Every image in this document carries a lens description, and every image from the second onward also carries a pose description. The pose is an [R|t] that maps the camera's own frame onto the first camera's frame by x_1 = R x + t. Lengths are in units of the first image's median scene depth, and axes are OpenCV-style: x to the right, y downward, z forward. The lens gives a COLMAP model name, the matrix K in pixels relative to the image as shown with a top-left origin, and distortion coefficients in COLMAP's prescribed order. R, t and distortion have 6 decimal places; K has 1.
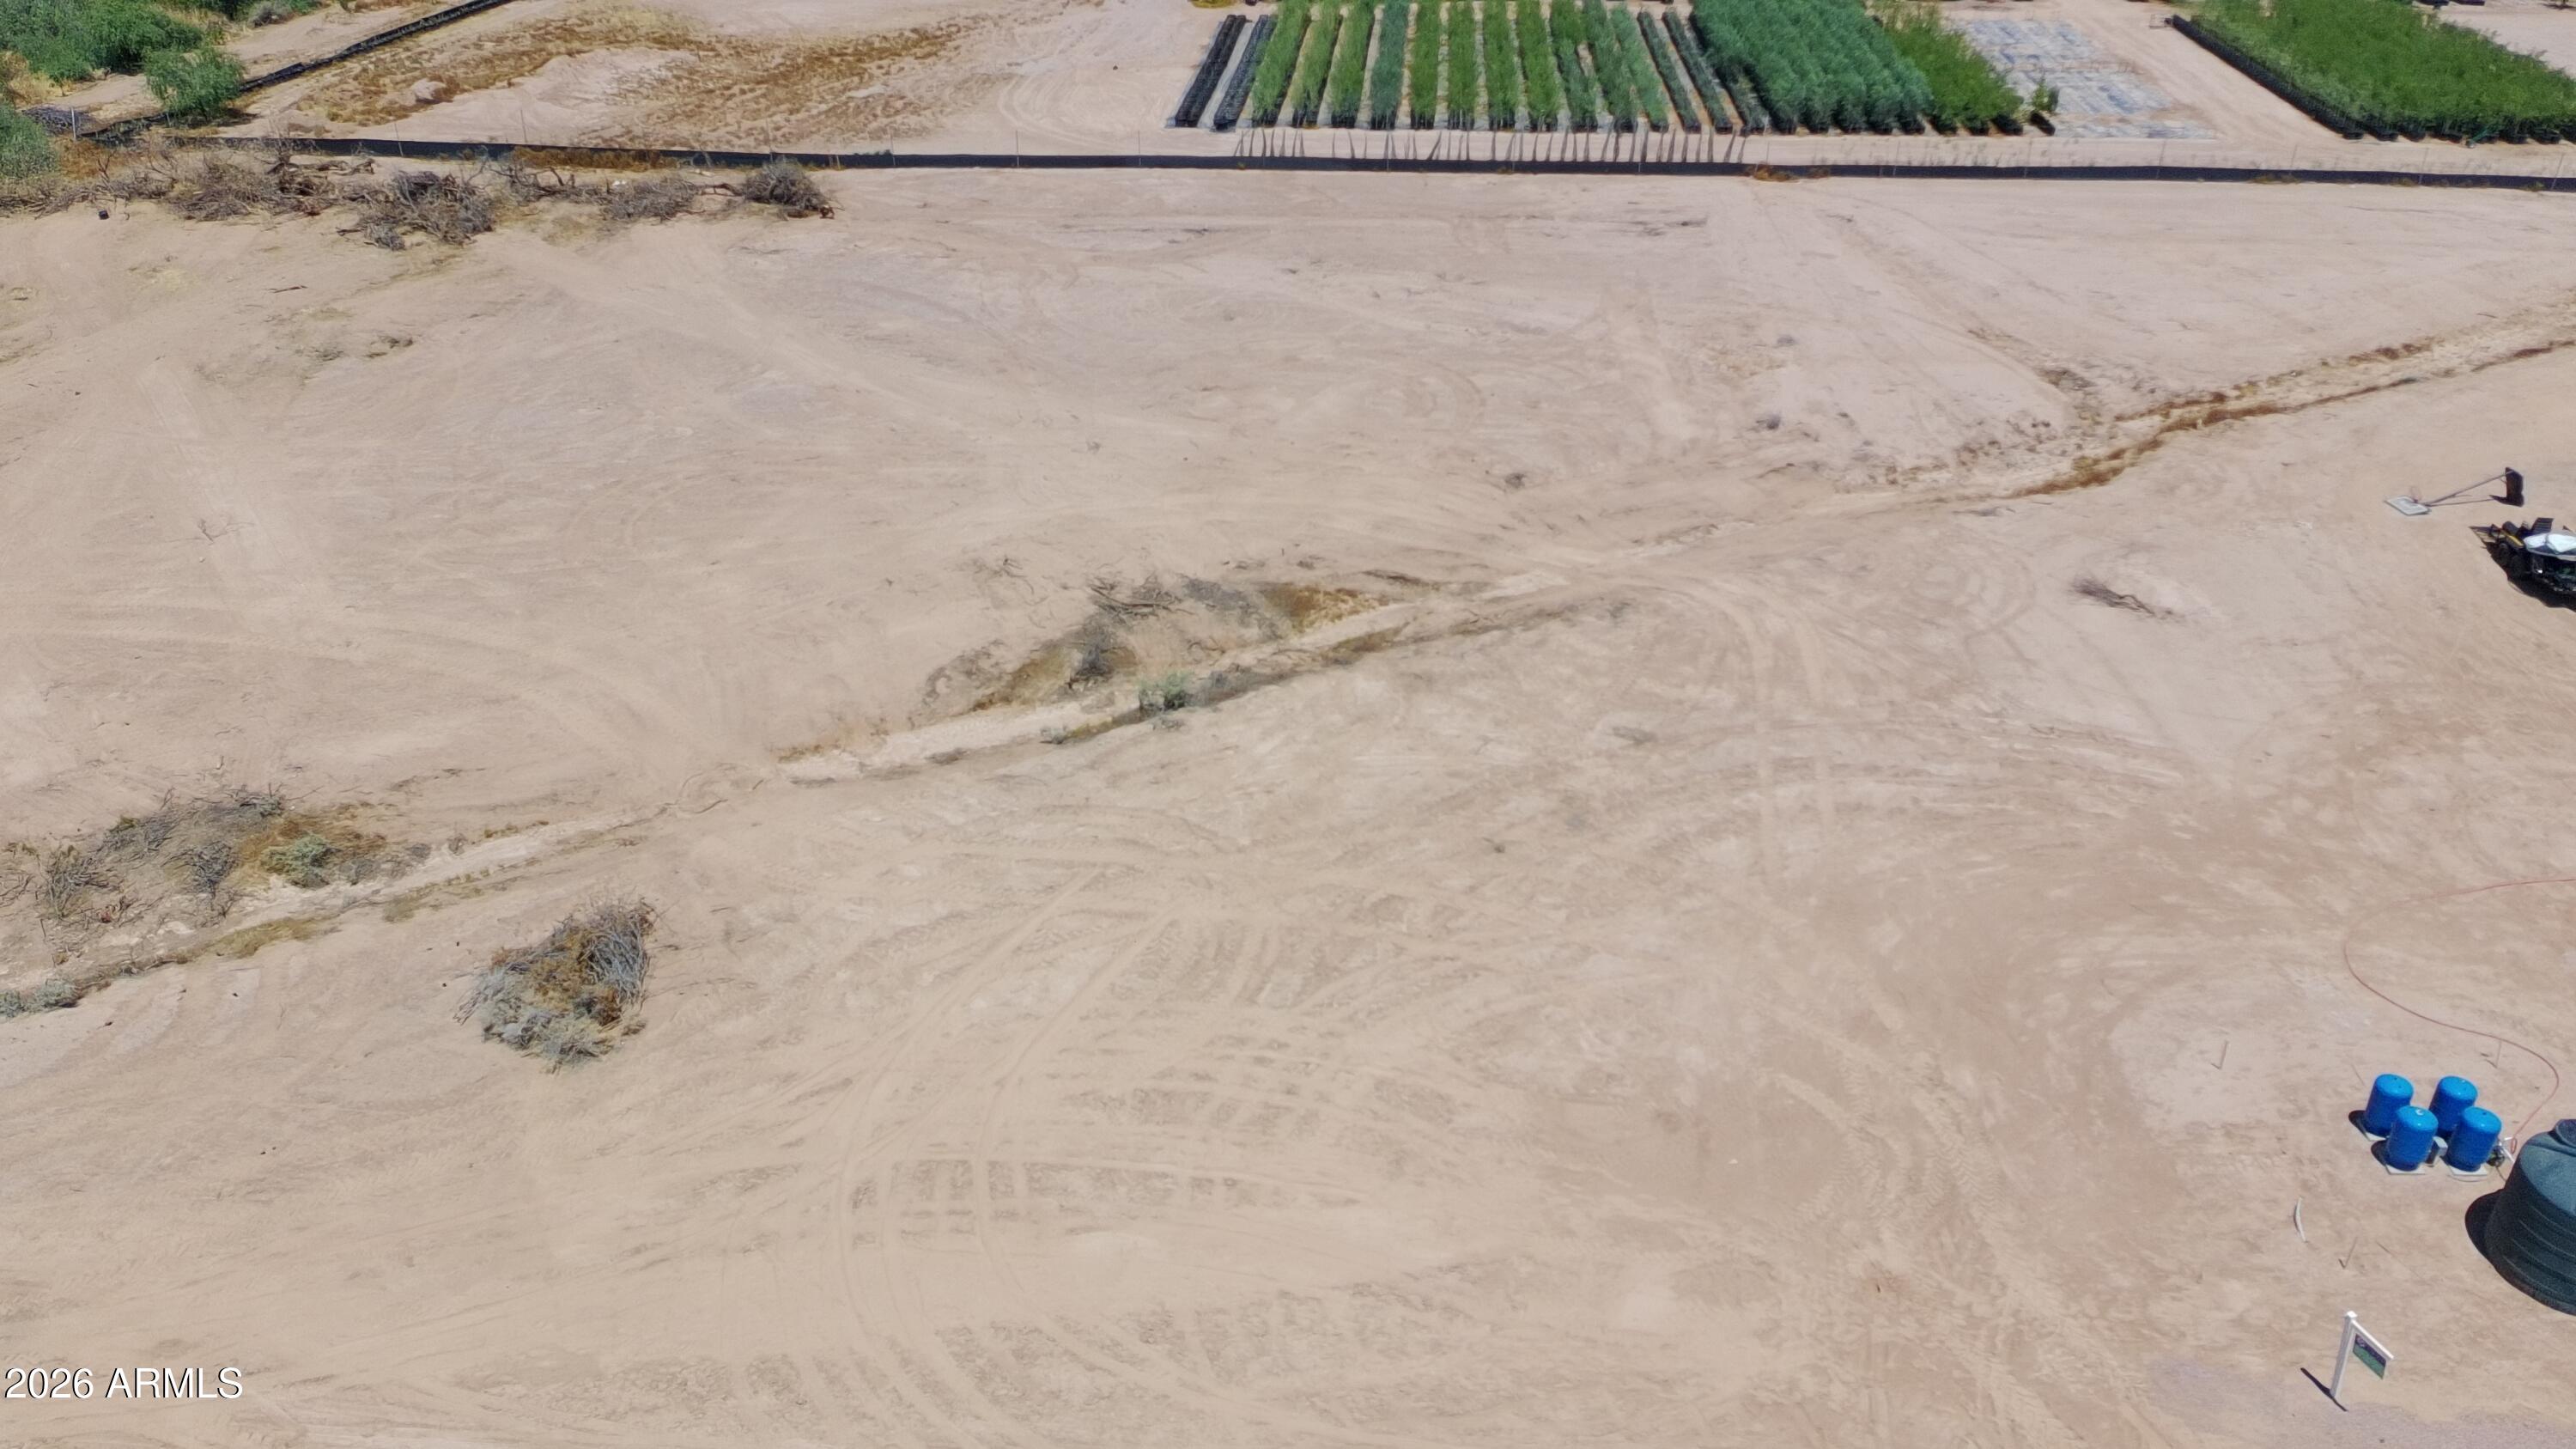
lens RADIAL K [[1966.8, 0, 1298.0], [0, 1966.8, 720.8], [0, 0, 1]] dist [0.074031, -0.075183]
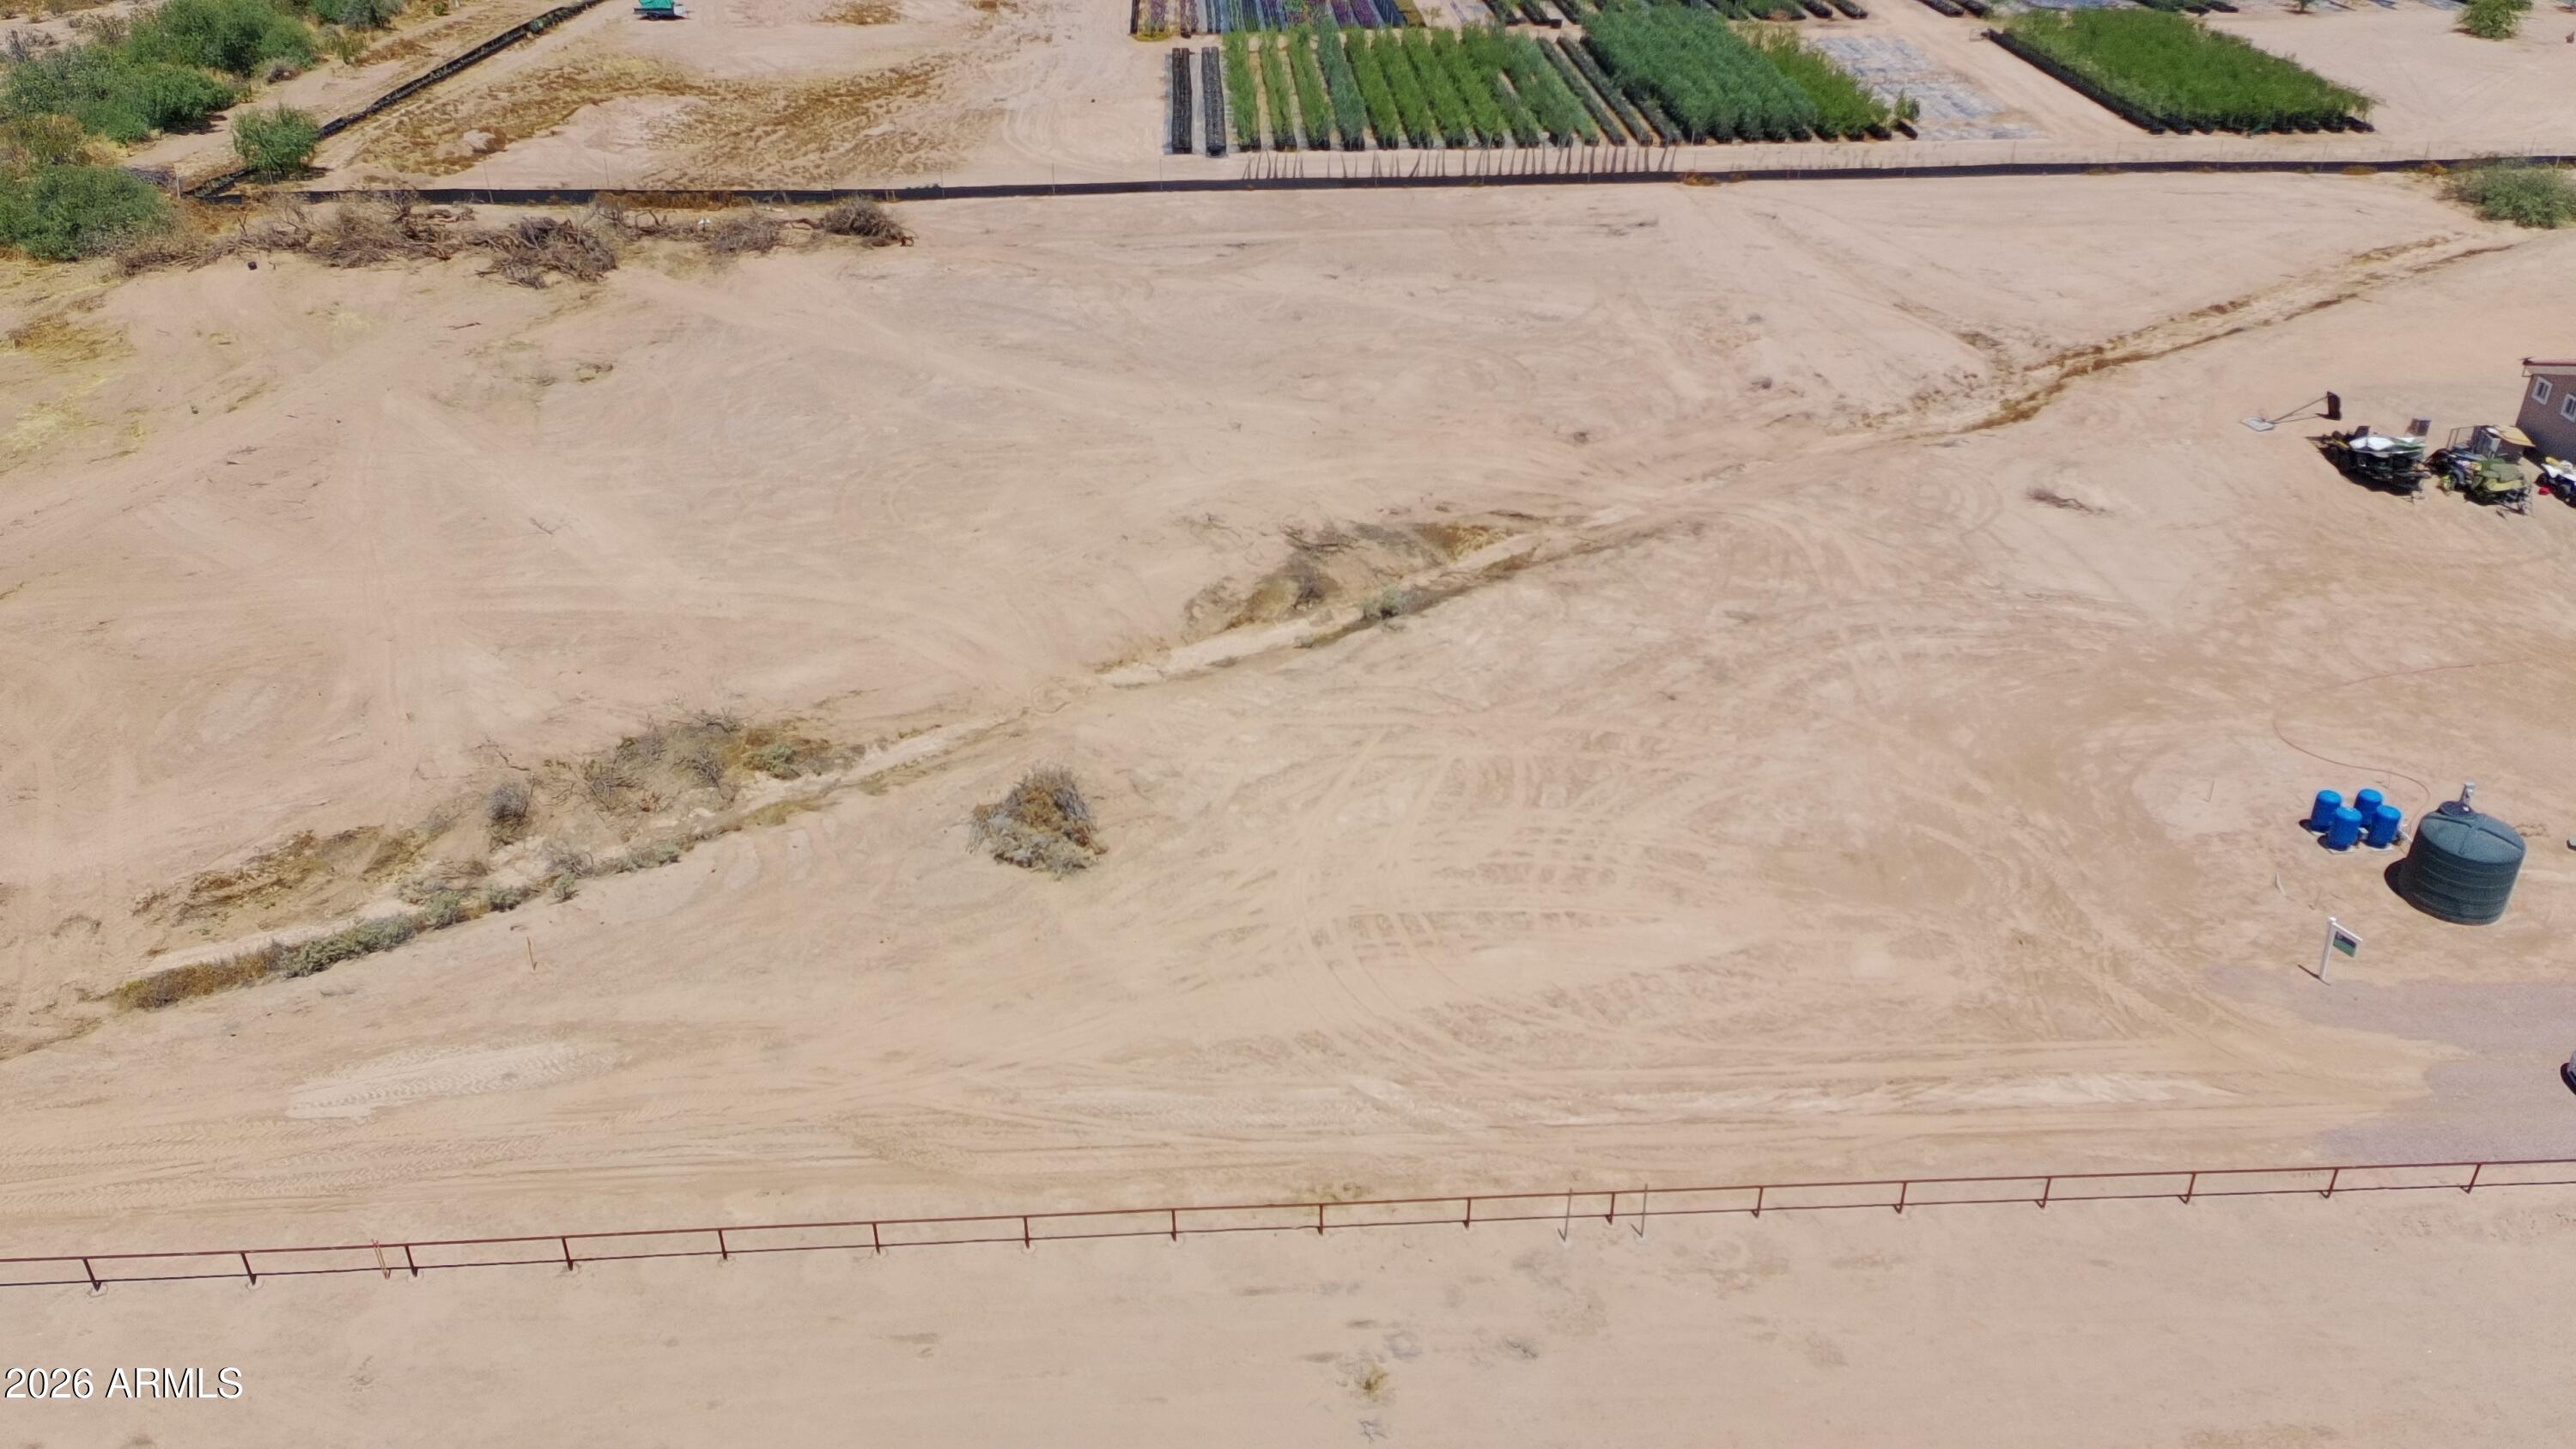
lens RADIAL K [[1966.8, 0, 1295.3], [0, 1966.8, 723.3], [0, 0, 1]] dist [0.074031, -0.075183]
pose [[0.993129, -0.059889, 0.100543, -0.187533], [0.059756, 0.998204, 0.004338, 0.039212], [-0.100622, 0.001699, 0.994923, -0.207310]]
